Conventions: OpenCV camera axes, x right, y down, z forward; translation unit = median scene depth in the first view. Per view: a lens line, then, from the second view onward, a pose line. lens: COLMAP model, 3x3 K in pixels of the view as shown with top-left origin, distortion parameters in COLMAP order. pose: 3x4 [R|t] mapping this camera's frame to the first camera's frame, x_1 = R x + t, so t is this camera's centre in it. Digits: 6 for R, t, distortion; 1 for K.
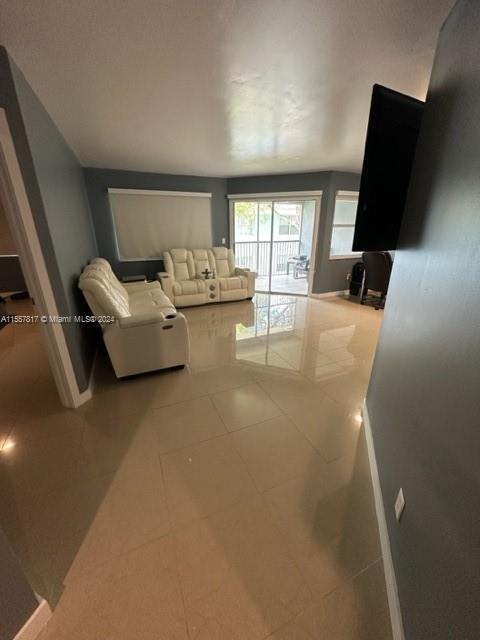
lens RADIAL K [[255.6, 0, 241.8], [0, 255.6, 321.4], [0, 0, 1]] dist [0.000038, 0.000819]
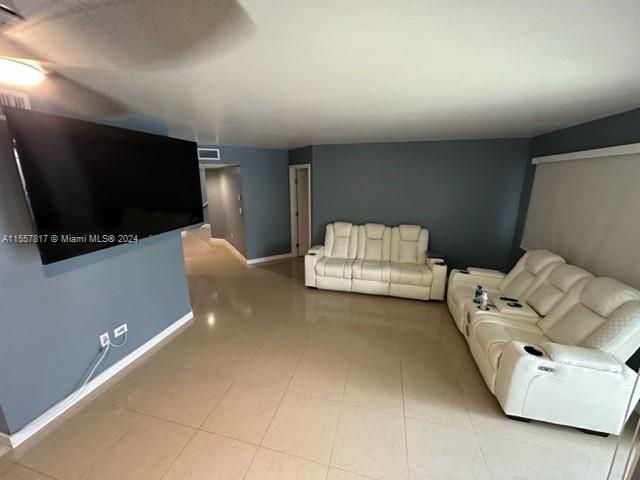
lens RADIAL K [[255.6, 0, 320.3], [0, 255.6, 239.1], [0, 0, 1]] dist [0.000038, 0.000819]
pose [[-0.624533, 0.180581, -0.759834, 0.461916], [-0.273975, 0.860417, 0.429675, -0.407960], [0.731366, 0.476522, -0.487885, 0.895514]]
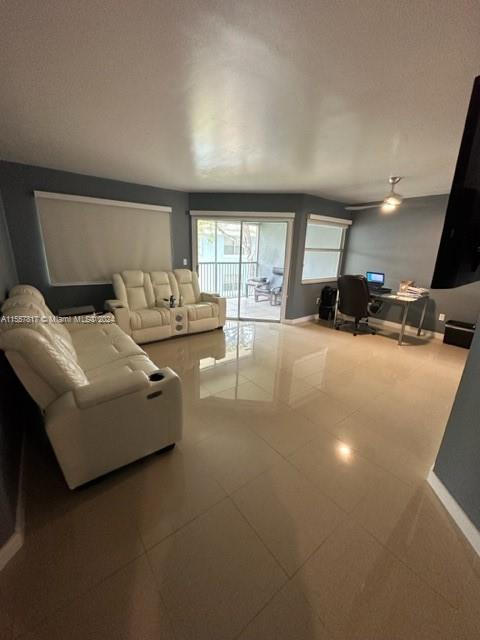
lens RADIAL K [[255.6, 0, 241.5], [0, 255.6, 321.1], [0, 0, 1]] dist [0.000038, 0.000819]
pose [[0.971237, -0.033159, 0.235795, -0.107640], [0.049172, 0.996842, -0.062360, -0.055896], [-0.232982, 0.072161, 0.969800, 0.141387]]
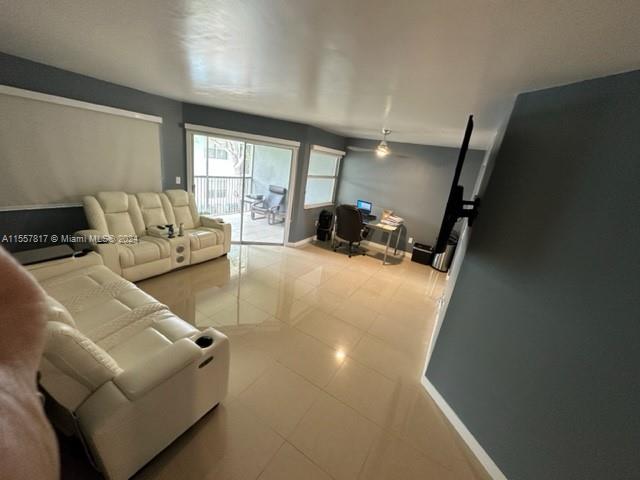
lens RADIAL K [[255.6, 0, 320.6], [0, 255.6, 240.3], [0, 0, 1]] dist [0.000038, 0.000819]
pose [[0.813772, -0.062588, 0.577804, -0.198872], [0.065414, 0.997731, 0.015947, -0.133383], [-0.577491, 0.024819, 0.816020, 0.146121]]
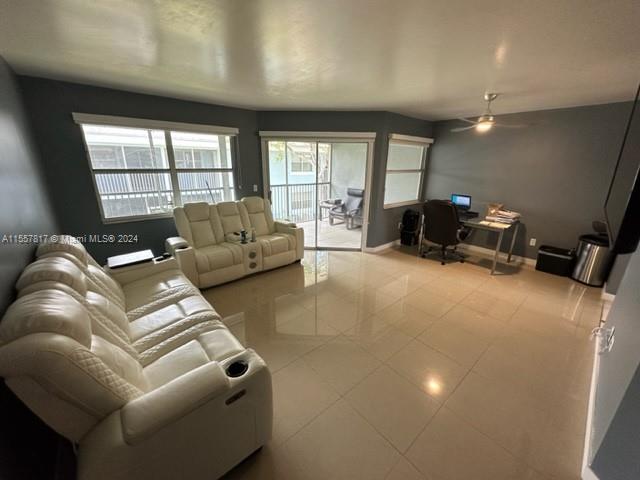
lens RADIAL K [[255.6, 0, 320.4], [0, 255.6, 240.2], [0, 0, 1]] dist [0.000038, 0.000819]
pose [[0.958056, -0.068458, 0.278286, -0.122094], [0.083212, 0.995666, -0.041543, -0.118773], [-0.274235, 0.062957, 0.959600, 0.225247]]
